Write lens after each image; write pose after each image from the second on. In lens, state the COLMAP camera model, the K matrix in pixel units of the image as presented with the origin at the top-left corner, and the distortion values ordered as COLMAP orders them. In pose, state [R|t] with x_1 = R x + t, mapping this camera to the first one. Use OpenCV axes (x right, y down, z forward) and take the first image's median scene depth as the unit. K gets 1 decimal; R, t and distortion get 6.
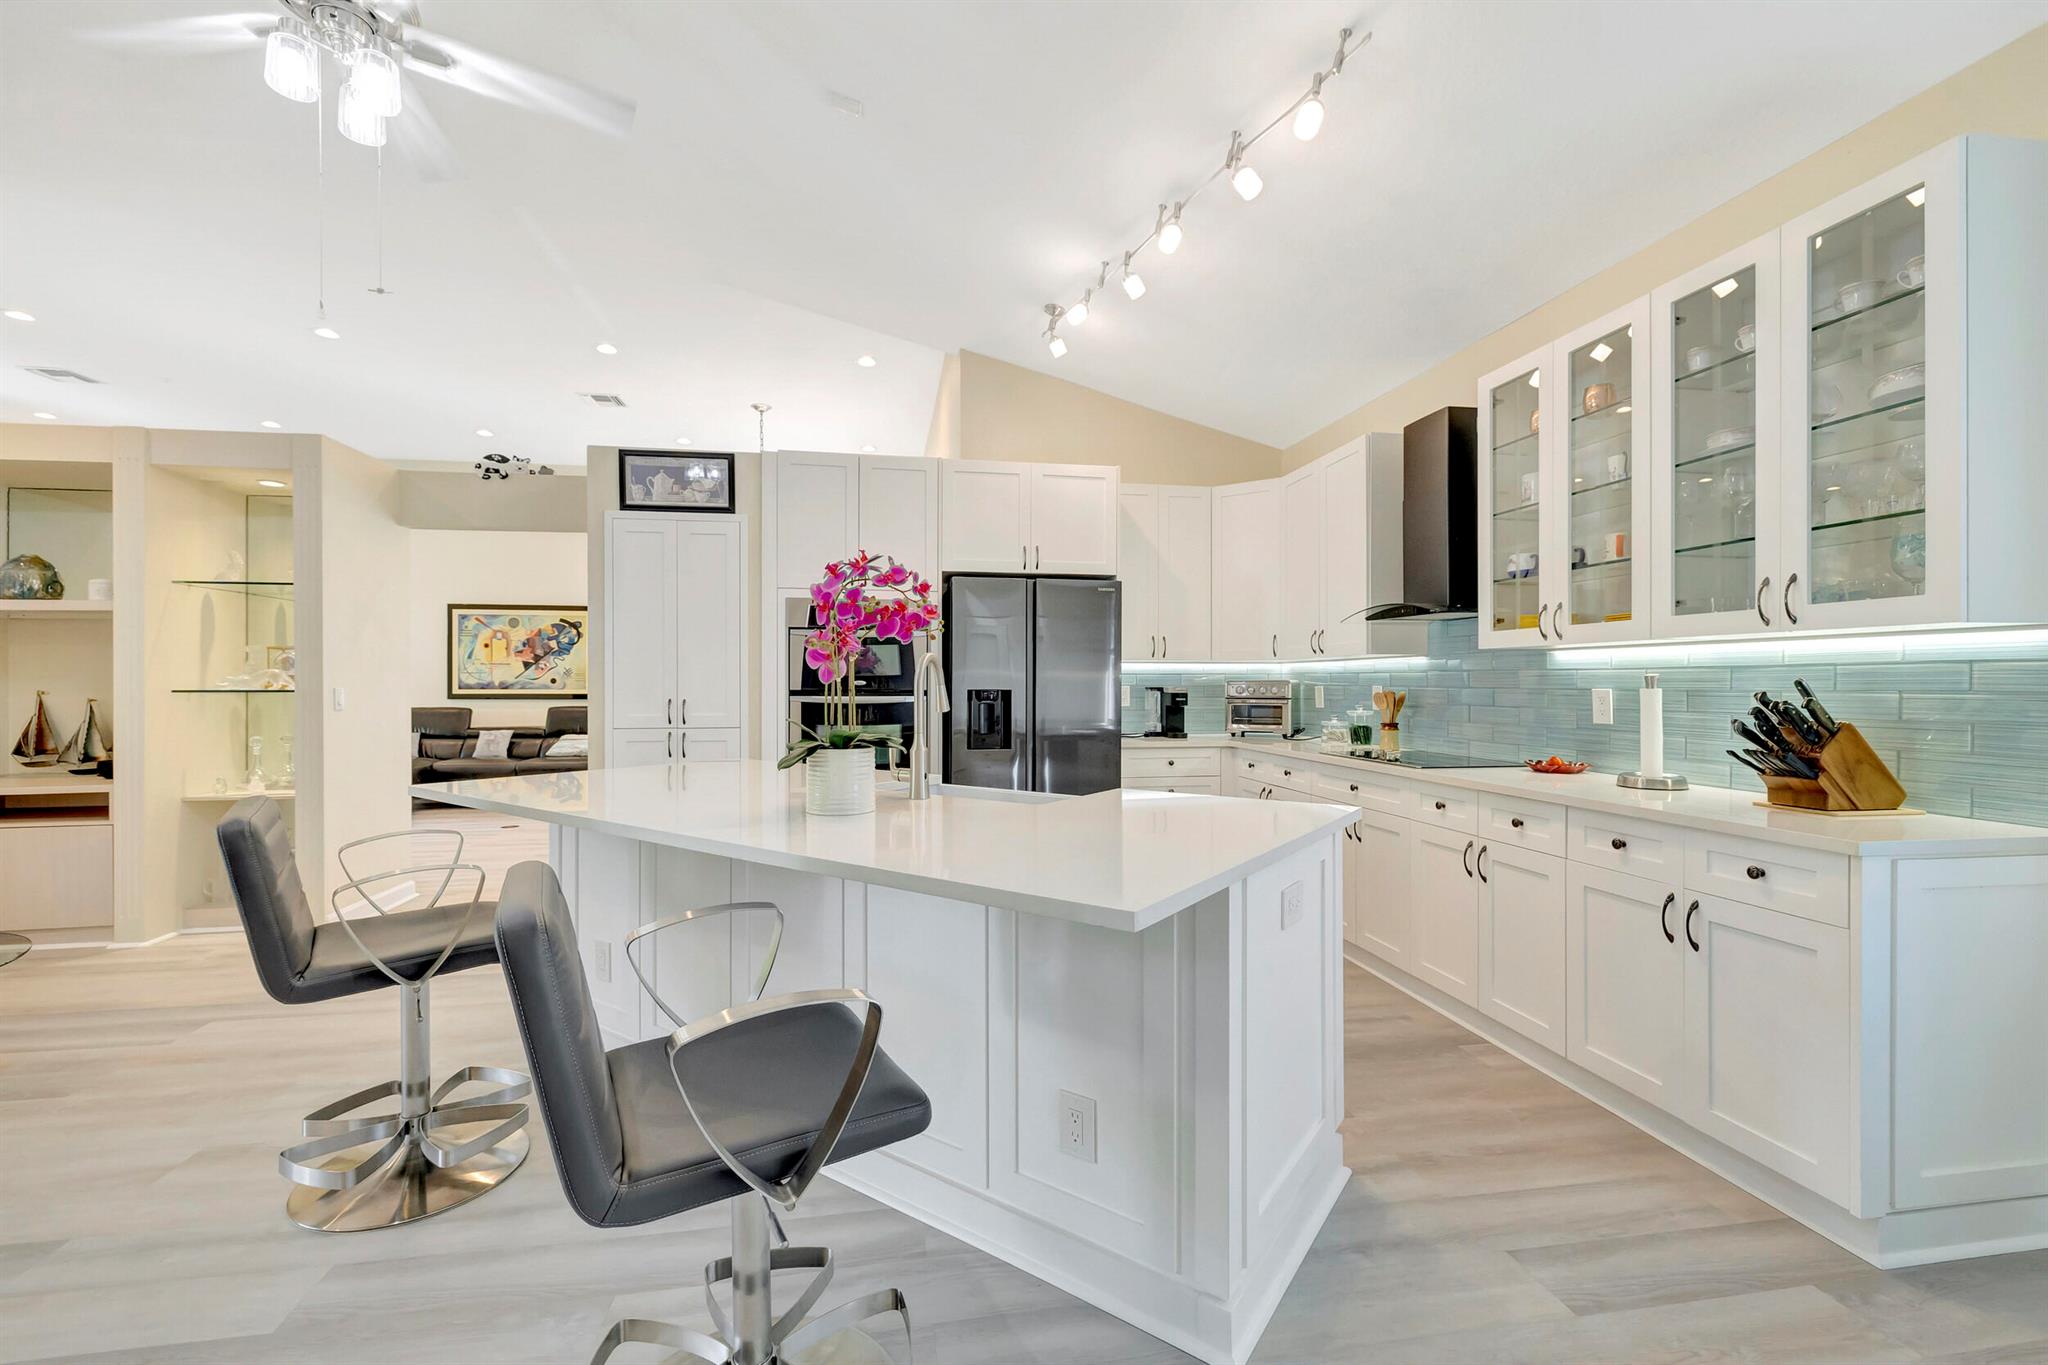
lens RADIAL K [[858.9, 0, 1010.6], [0, 858.9, 688.6], [0, 0, 1]] dist [0.000881, 0.000286]
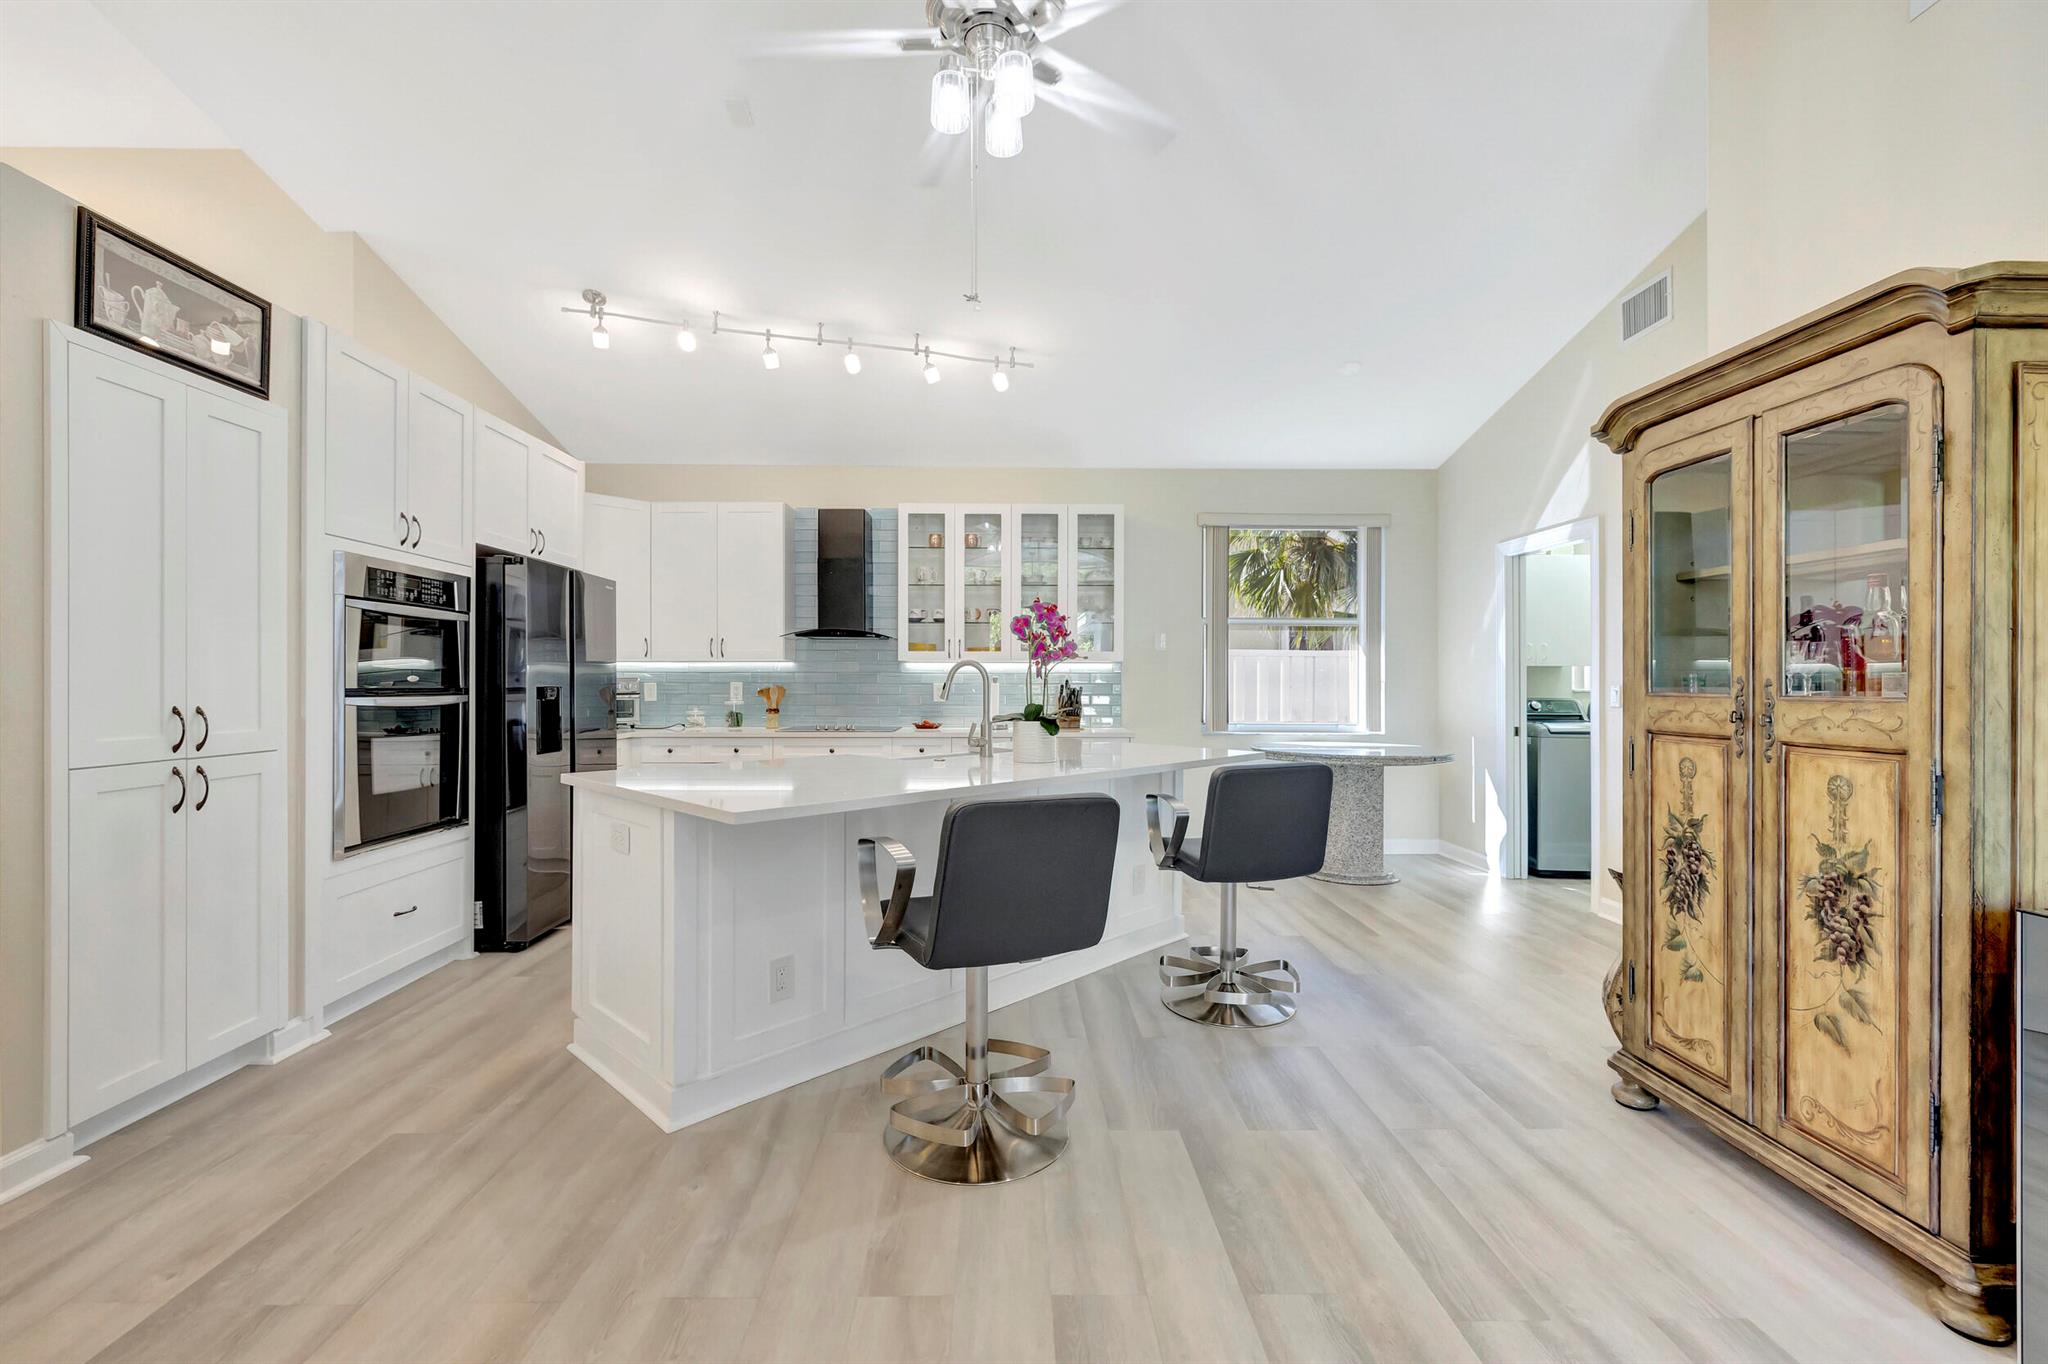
lens RADIAL K [[858.9, 0, 1021.5], [0, 858.9, 680.1], [0, 0, 1]] dist [0.000881, 0.000286]
pose [[0.144388, 0.002841, 0.989517, -0.766561], [0.003891, 0.999987, -0.003439, -0.000515], [-0.989514, 0.004346, 0.144375, 0.343409]]
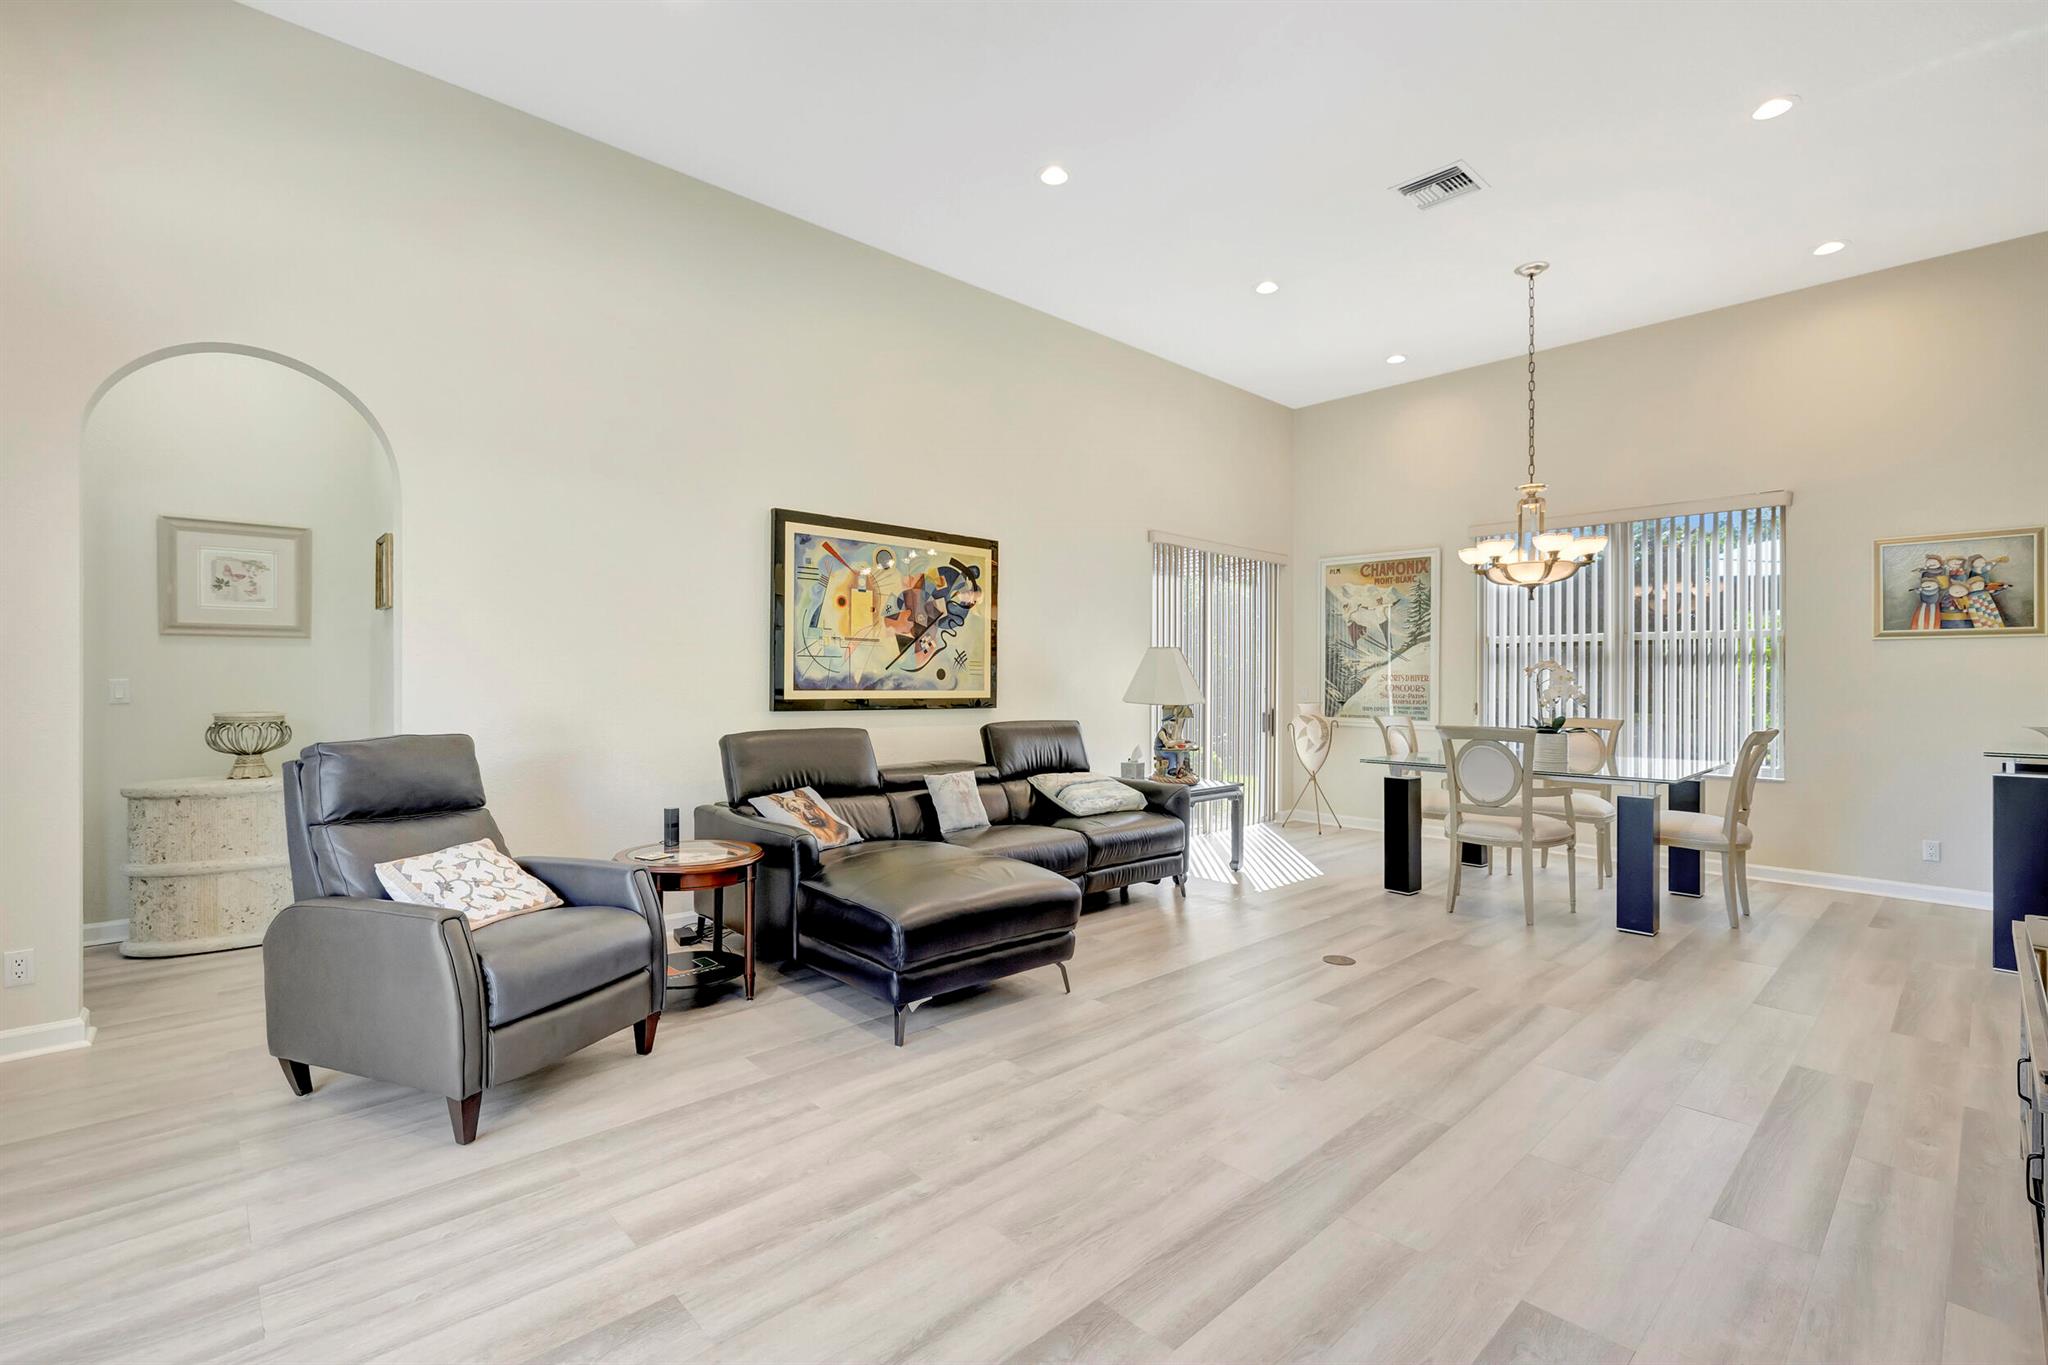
lens RADIAL K [[914.3, 0, 1022.9], [0, 914.3, 672.1], [0, 0, 1]] dist [-0.002068, 0.002002]
pose [[0.834457, 0.010197, 0.550978, -1.544952], [-0.003745, 0.999911, -0.012833, -0.006211], [-0.551060, 0.008645, 0.834421, 0.961474]]
